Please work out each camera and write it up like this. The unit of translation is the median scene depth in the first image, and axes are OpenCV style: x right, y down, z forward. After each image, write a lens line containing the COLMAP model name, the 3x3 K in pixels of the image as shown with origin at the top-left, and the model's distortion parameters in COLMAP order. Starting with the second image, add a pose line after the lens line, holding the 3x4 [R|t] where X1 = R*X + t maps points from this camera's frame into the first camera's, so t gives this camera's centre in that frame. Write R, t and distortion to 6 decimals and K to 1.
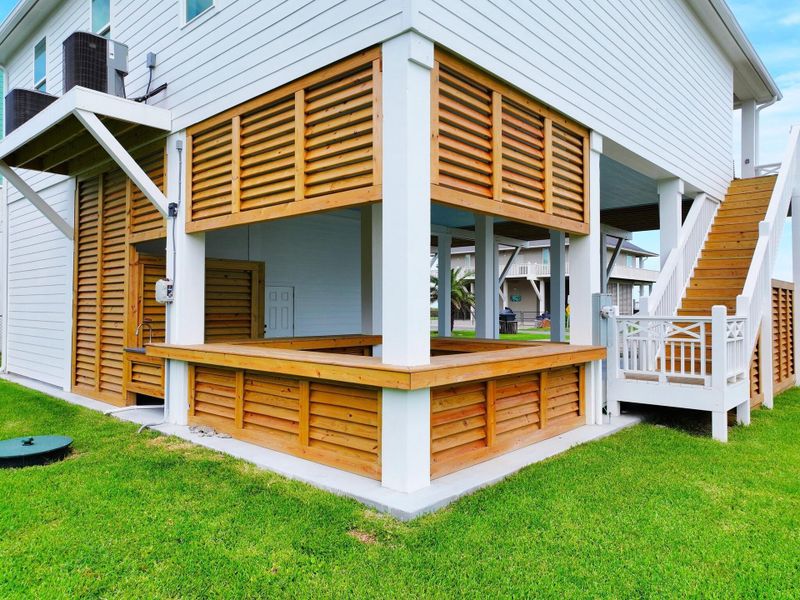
lens RADIAL K [[561.6, 0, 400.7], [0, 561.6, 295.8], [0, 0, 1]] dist [0.010101, 0.011389]
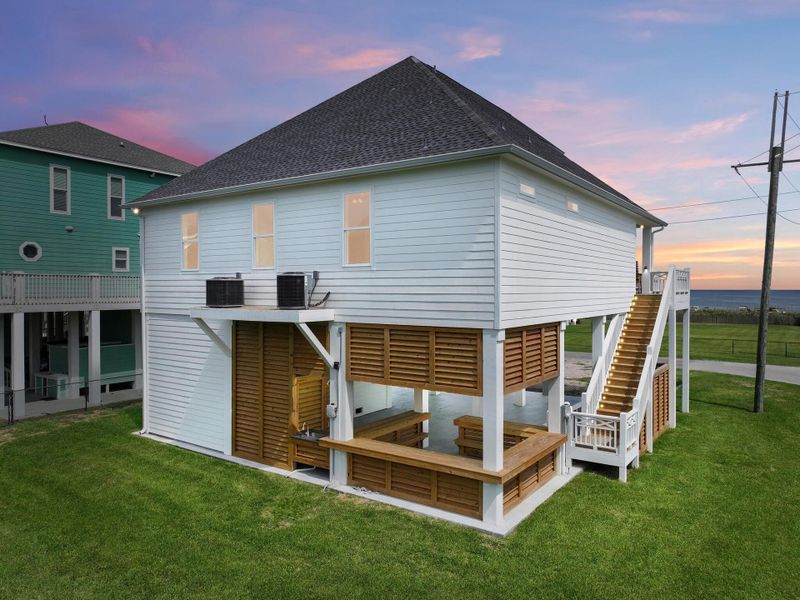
lens RADIAL K [[561.6, 0, 402.3], [0, 561.6, 300.8], [0, 0, 1]] dist [0.010101, 0.011389]
pose [[0.992197, -0.004934, 0.124583, -0.421295], [0.000465, 0.999356, 0.035872, -0.425674], [-0.124680, -0.035534, 0.991560, -0.796087]]
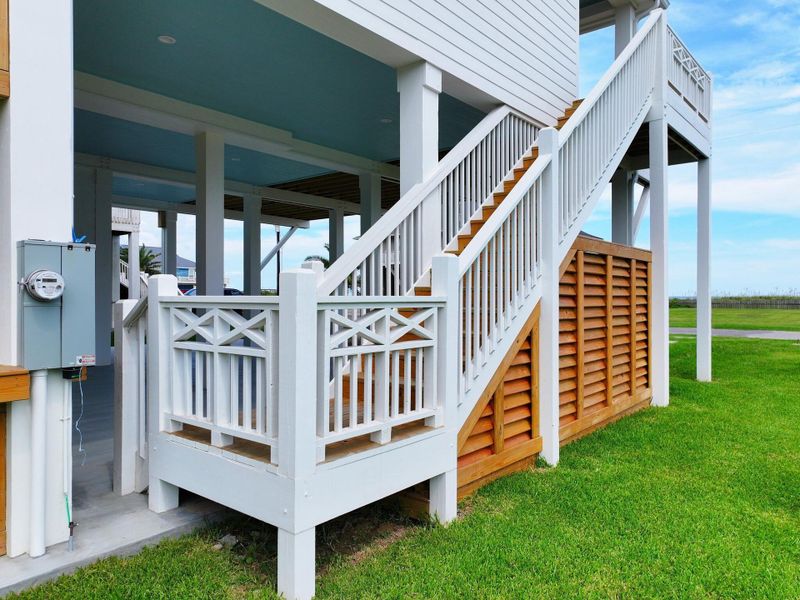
lens RADIAL K [[561.6, 0, 400.1], [0, 561.6, 302.2], [0, 0, 1]] dist [0.010101, 0.011389]
pose [[0.998853, -0.008956, 0.047041, 0.609604], [0.007847, 0.999688, 0.023695, 0.033328], [-0.047239, -0.023299, 0.998612, 0.584402]]
